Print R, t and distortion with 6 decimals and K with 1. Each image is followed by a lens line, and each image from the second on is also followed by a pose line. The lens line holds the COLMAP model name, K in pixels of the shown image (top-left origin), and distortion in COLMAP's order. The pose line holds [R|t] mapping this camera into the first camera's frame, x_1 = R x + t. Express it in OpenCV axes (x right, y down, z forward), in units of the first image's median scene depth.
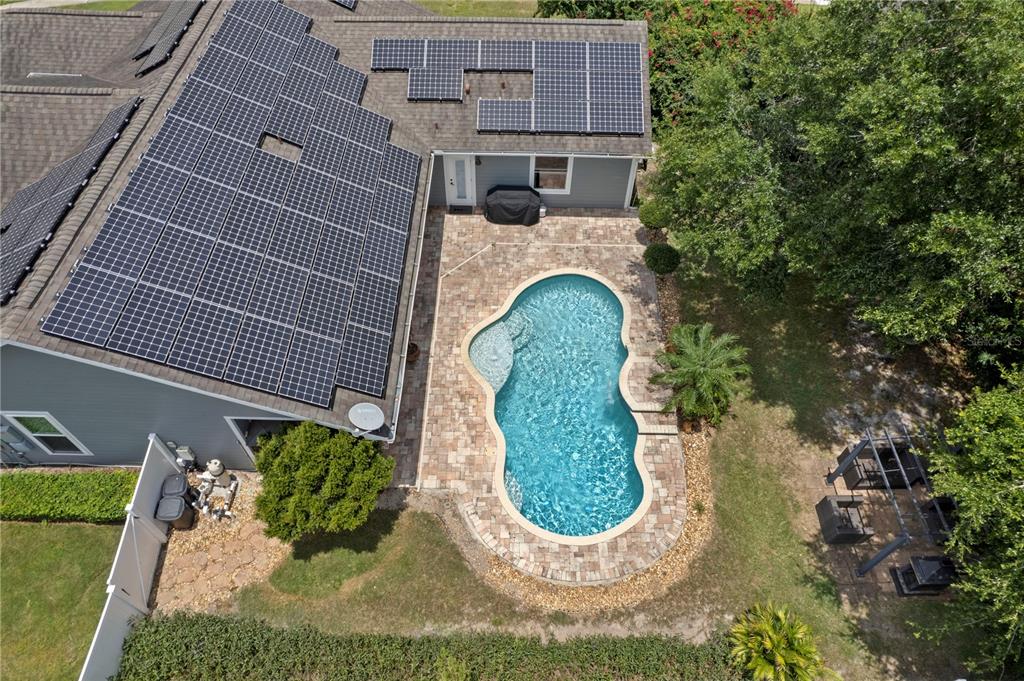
lens RADIAL K [[644.8, 0, 507.5], [0, 644.8, 352.5], [0, 0, 1]] dist [-0.077848, 0.070392]
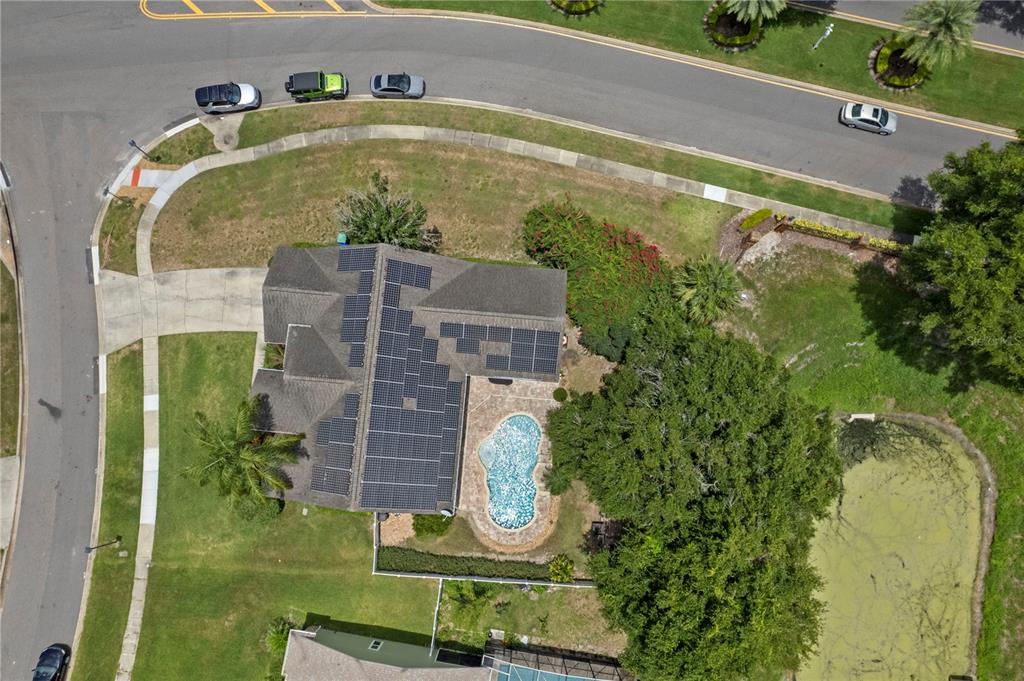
lens RADIAL K [[646.0, 0, 516.4], [0, 646.0, 352.8], [0, 0, 1]] dist [-0.078966, 0.072170]
pose [[0.997726, 0.067124, -0.006064, 0.097830], [-0.055406, 0.868126, 0.493242, -1.973767], [0.038373, -0.491785, 0.869871, -1.289510]]
